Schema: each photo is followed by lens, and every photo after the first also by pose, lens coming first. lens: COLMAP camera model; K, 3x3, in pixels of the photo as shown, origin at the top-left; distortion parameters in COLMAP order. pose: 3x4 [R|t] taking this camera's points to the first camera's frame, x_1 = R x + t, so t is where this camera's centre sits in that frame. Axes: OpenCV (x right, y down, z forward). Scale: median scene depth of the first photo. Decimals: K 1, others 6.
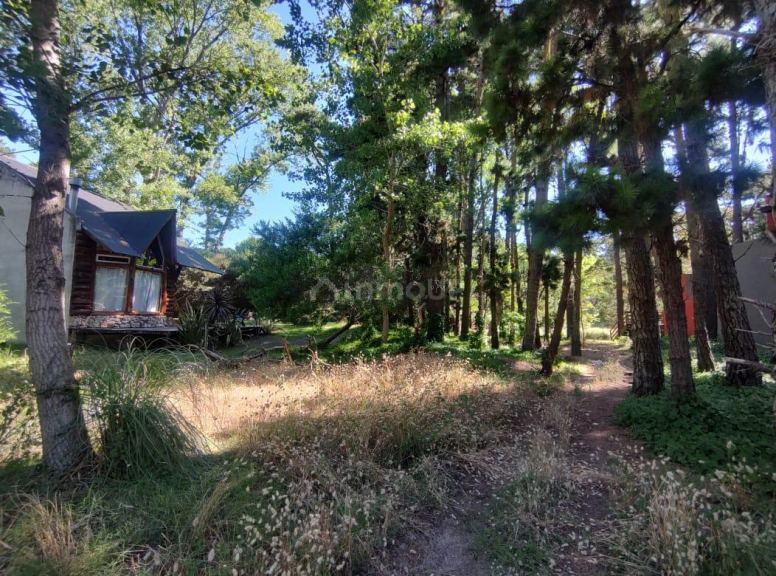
lens RADIAL K [[358.3, 0, 388.4], [0, 358.3, 287.4], [0, 0, 1]] dist [-0.007581, 0.003713]
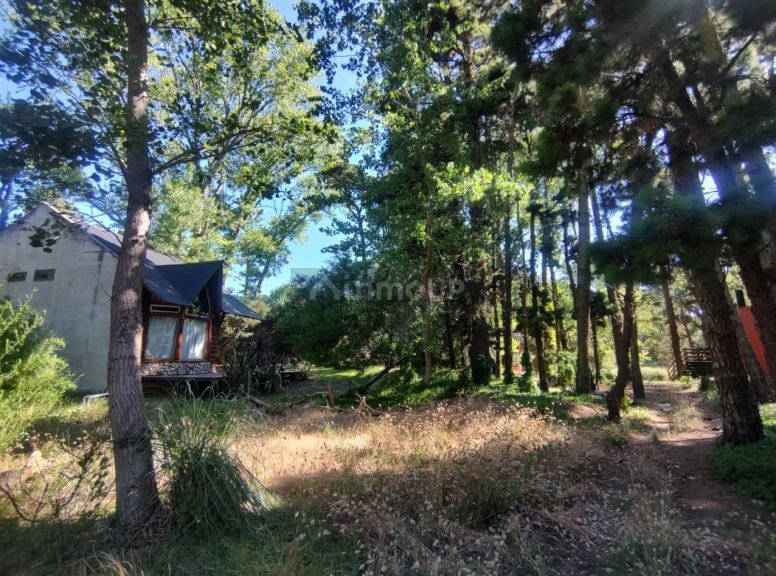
lens RADIAL K [[358.3, 0, 387.2], [0, 358.3, 285.1], [0, 0, 1]] dist [-0.007581, 0.003713]
pose [[0.995920, -0.036452, -0.082548, -0.028595], [0.025942, 0.991819, -0.124988, 0.000404], [0.086429, 0.122337, 0.988718, 0.003428]]
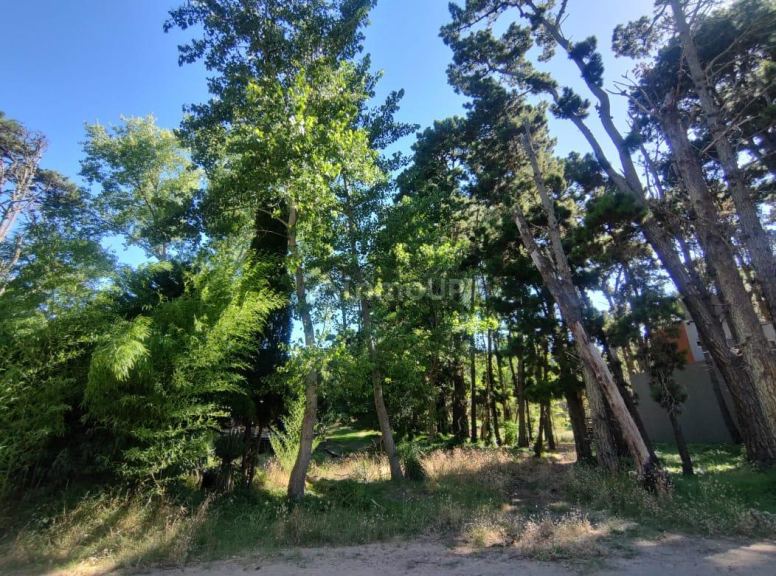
lens RADIAL K [[358.3, 0, 388.3], [0, 358.3, 284.7], [0, 0, 1]] dist [-0.007581, 0.003713]
pose [[0.997237, 0.008289, 0.073818, -0.292878], [0.012965, 0.959078, -0.282843, -0.067015], [-0.073142, 0.283019, 0.956321, -0.598209]]
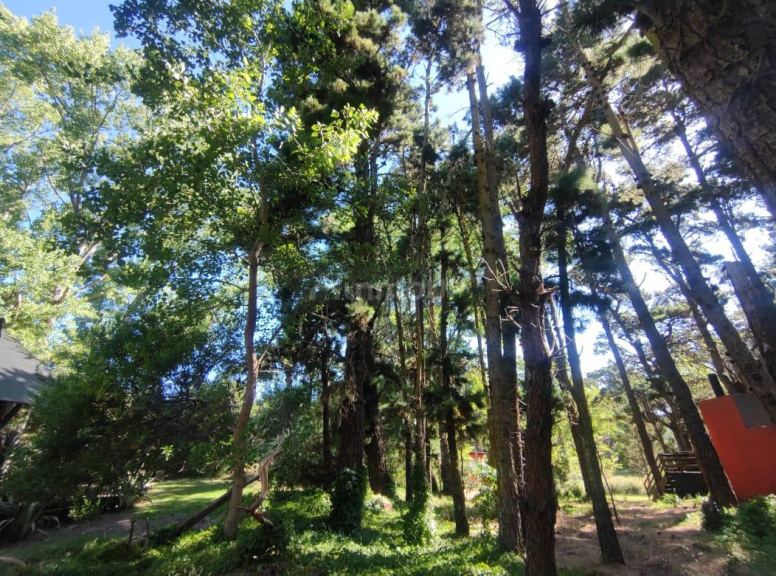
lens RADIAL K [[358.3, 0, 386.7], [0, 358.3, 290.7], [0, 0, 1]] dist [-0.007581, 0.003713]
pose [[0.999567, -0.024678, 0.015998, 0.179060], [0.028851, 0.928336, -0.370622, 0.019754], [-0.005705, 0.370923, 0.928646, 0.341861]]
